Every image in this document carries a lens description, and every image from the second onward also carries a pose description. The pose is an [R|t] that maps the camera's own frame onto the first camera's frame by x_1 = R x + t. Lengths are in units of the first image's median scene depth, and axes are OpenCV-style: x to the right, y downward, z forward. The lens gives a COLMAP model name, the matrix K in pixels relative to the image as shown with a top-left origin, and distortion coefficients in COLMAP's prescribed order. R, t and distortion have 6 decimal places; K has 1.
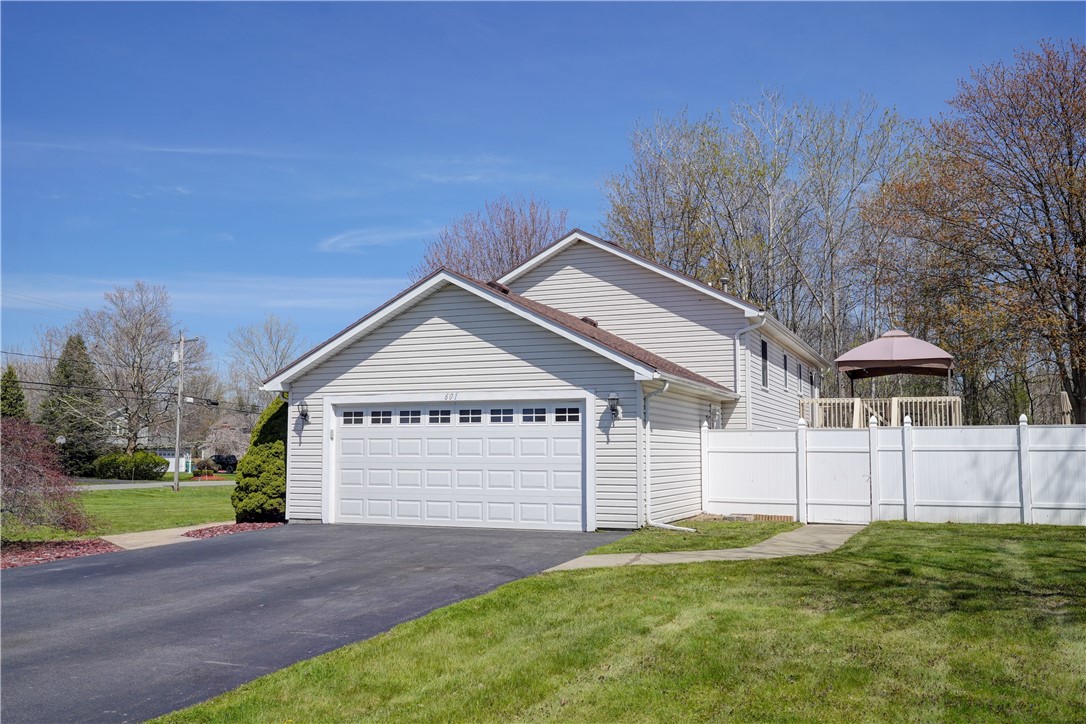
lens RADIAL K [[978.5, 0, 543.0], [0, 978.5, 362.0], [0, 0, 1]] dist [0.011981, 0.003612]
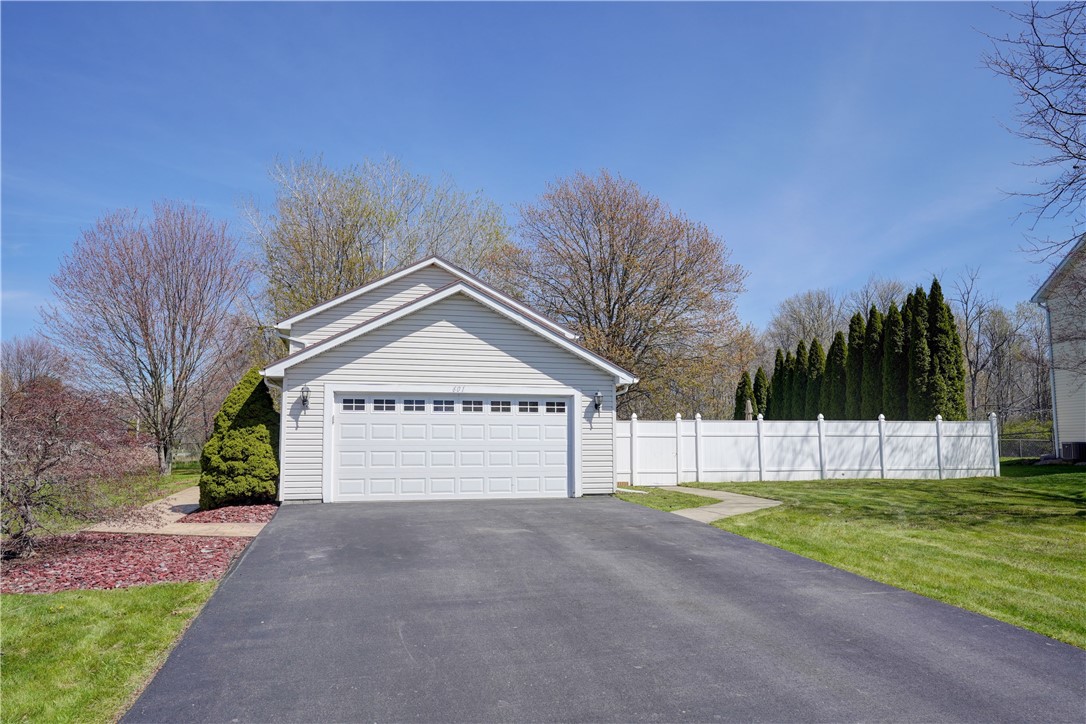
lens RADIAL K [[758.7, 0, 543.0], [0, 758.7, 362.0], [0, 0, 1]] dist [0.000622, -0.001237]
pose [[0.799338, 0.060650, 0.597813, -0.539533], [-0.056828, 0.998064, -0.025271, 0.019221], [-0.598188, -0.013772, 0.801237, 0.199741]]
